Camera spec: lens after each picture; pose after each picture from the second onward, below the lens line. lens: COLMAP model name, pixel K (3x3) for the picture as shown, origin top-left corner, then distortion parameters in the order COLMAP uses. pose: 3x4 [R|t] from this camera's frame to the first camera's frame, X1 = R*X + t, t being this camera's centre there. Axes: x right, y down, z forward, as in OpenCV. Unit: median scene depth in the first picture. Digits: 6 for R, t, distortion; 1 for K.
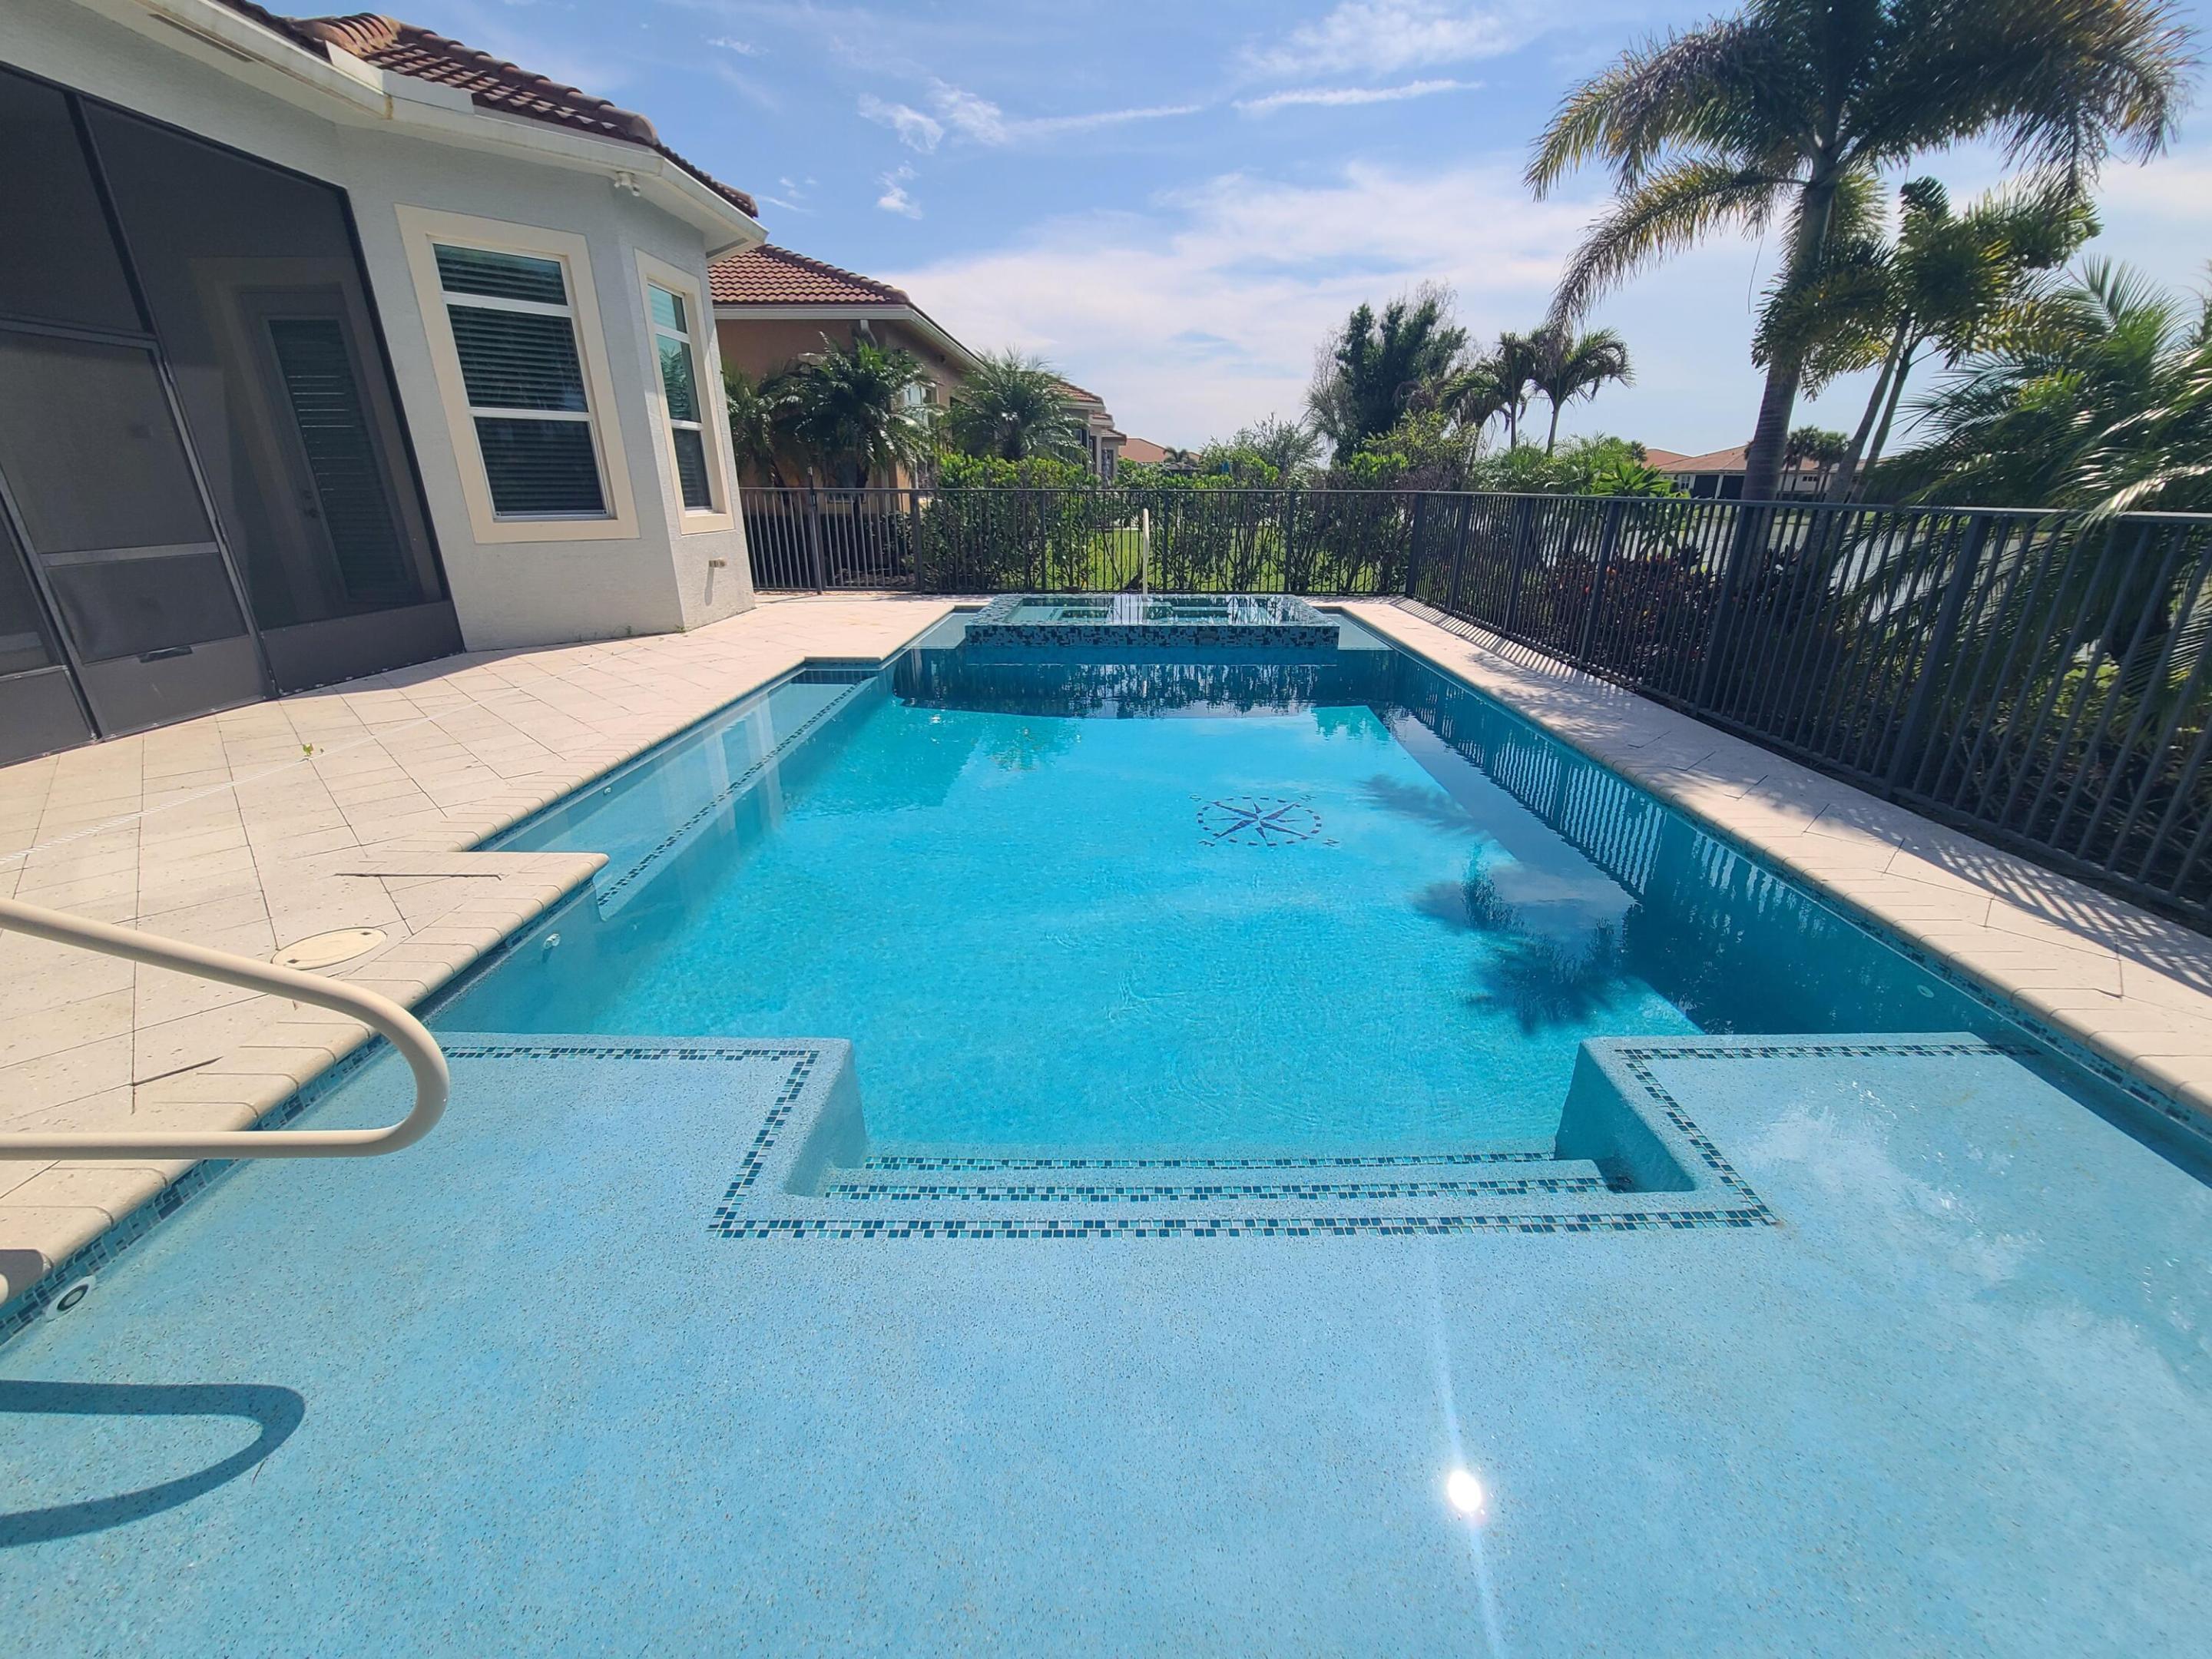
lens RADIAL K [[925.0, 0, 1115.3], [0, 925.0, 830.4], [0, 0, 1]] dist [-0.004966, -0.000278]
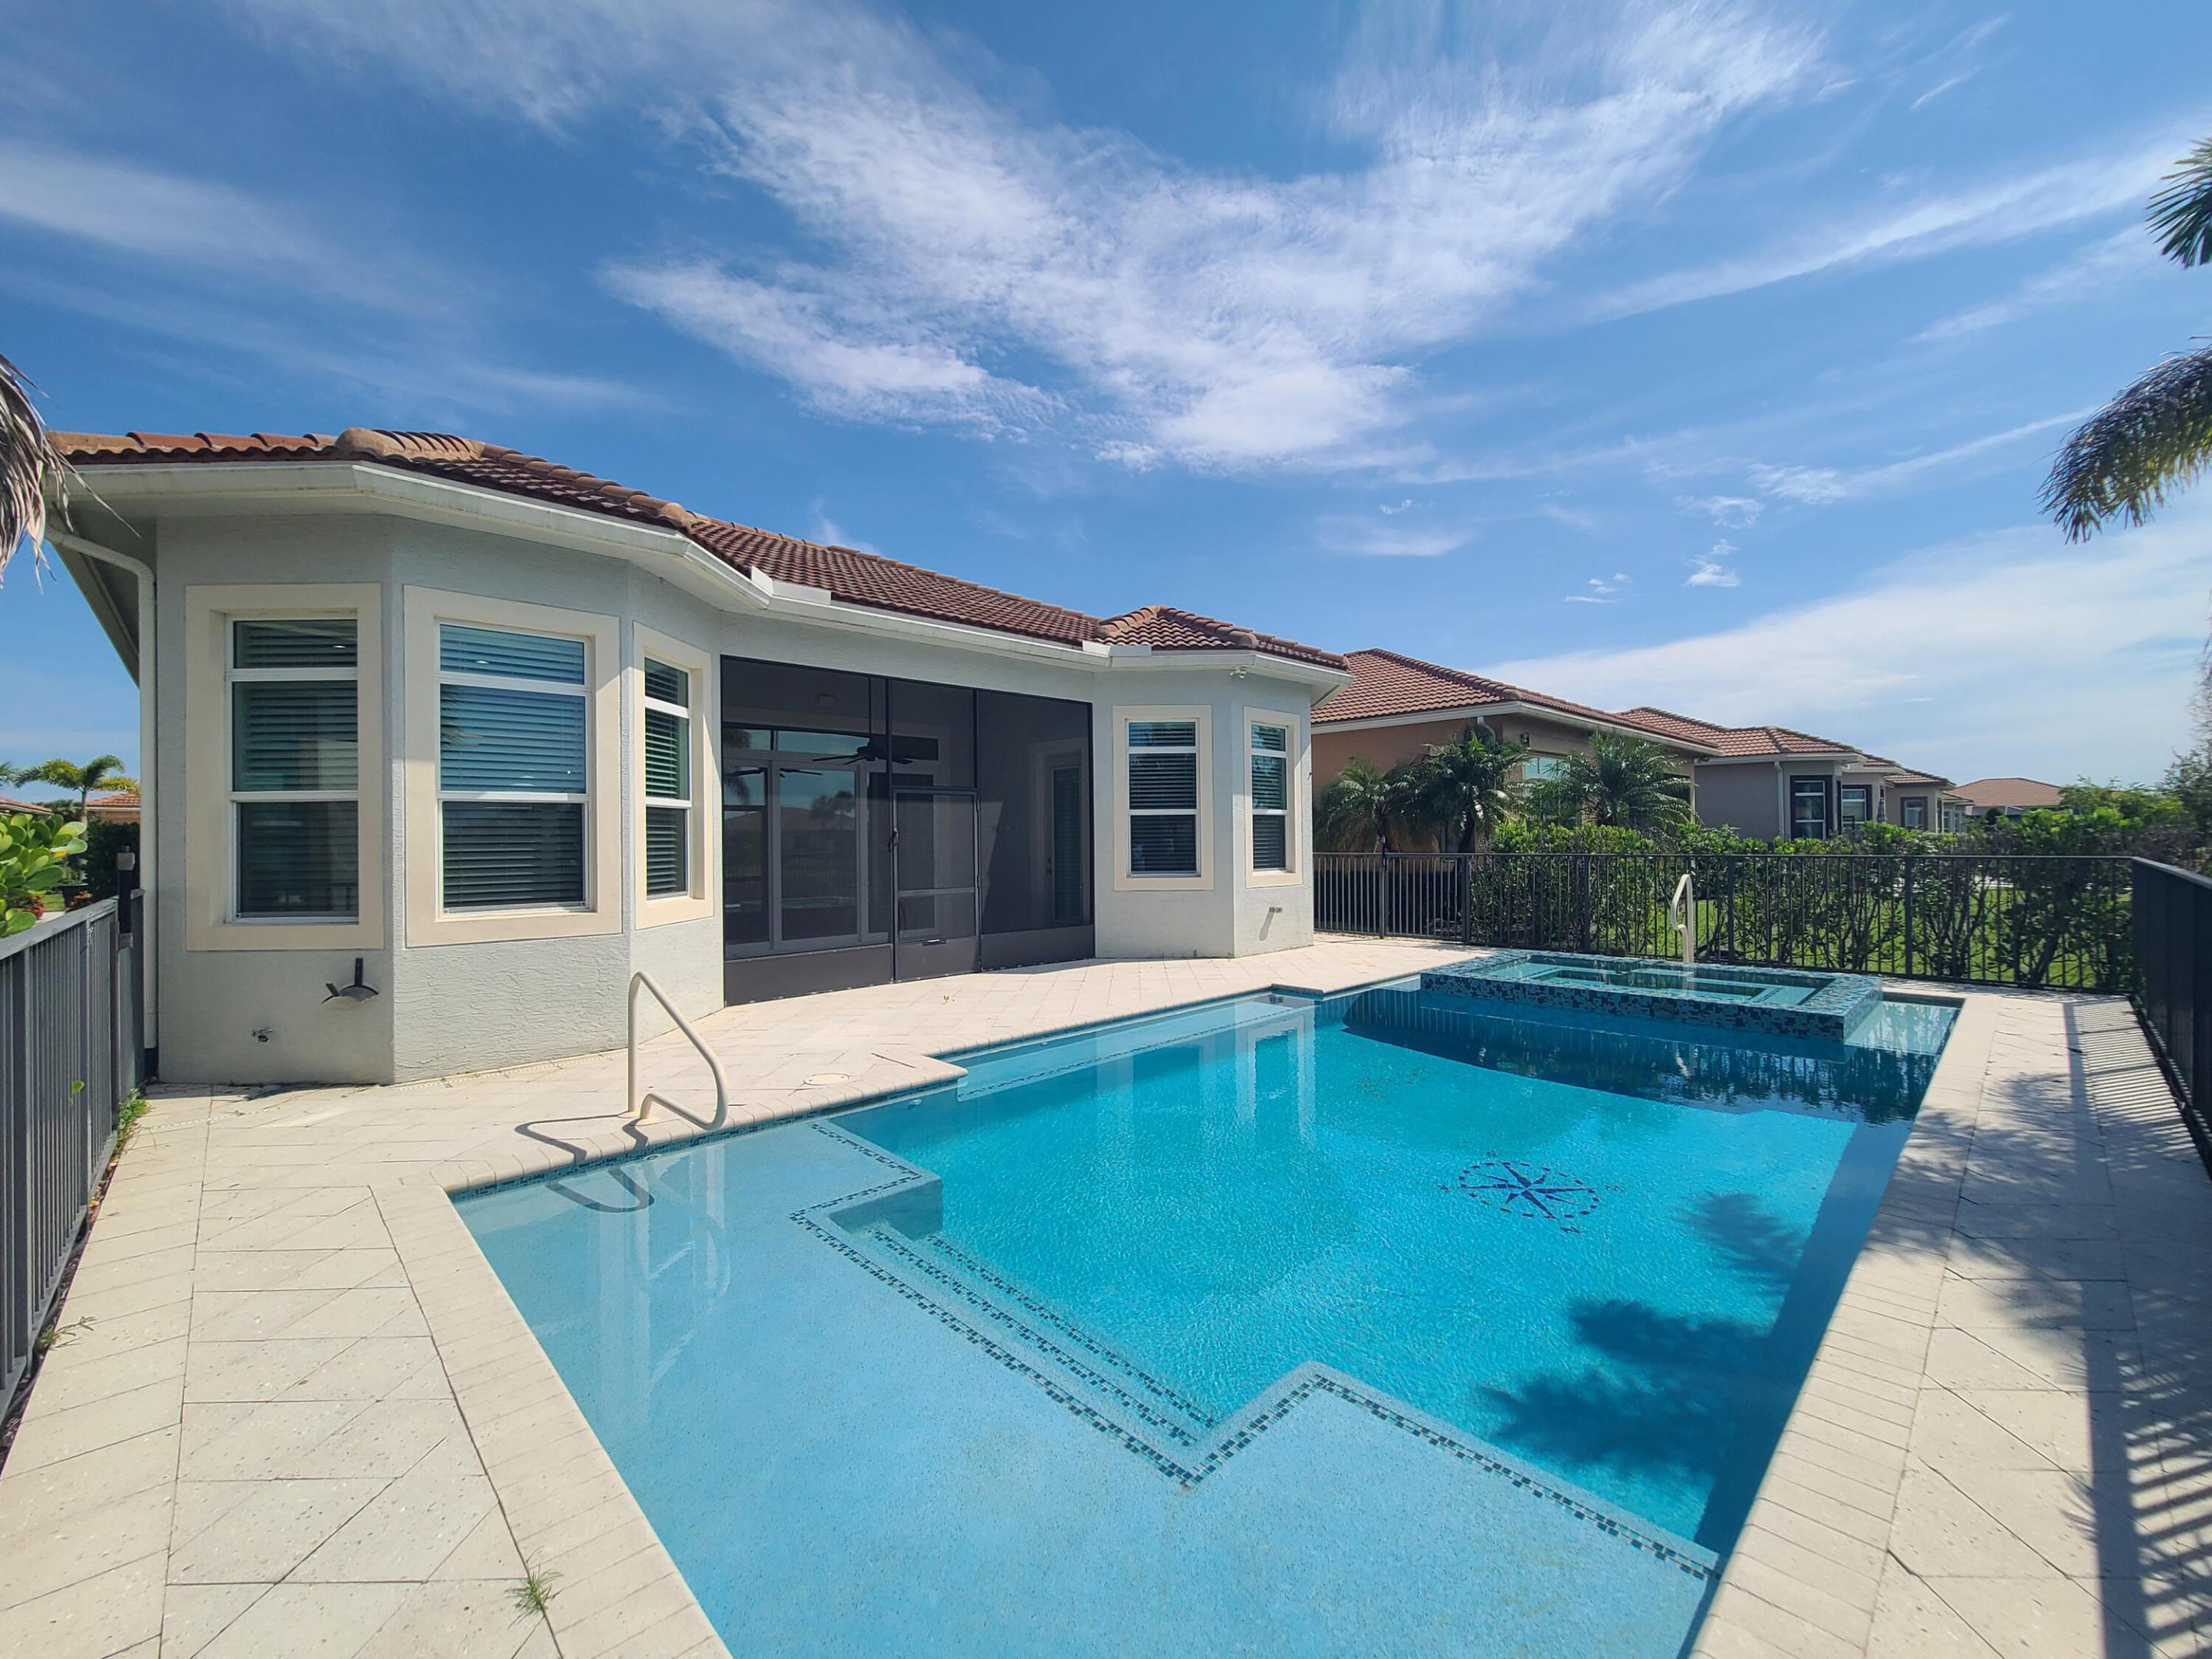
lens RADIAL K [[925.0, 0, 1120.6], [0, 925.0, 827.4], [0, 0, 1]] dist [-0.004966, -0.000278]
pose [[0.687595, -0.019744, -0.725826, 0.424693], [-0.241566, 0.936466, -0.254317, -0.012724], [0.684733, 0.350202, 0.639140, -0.035475]]
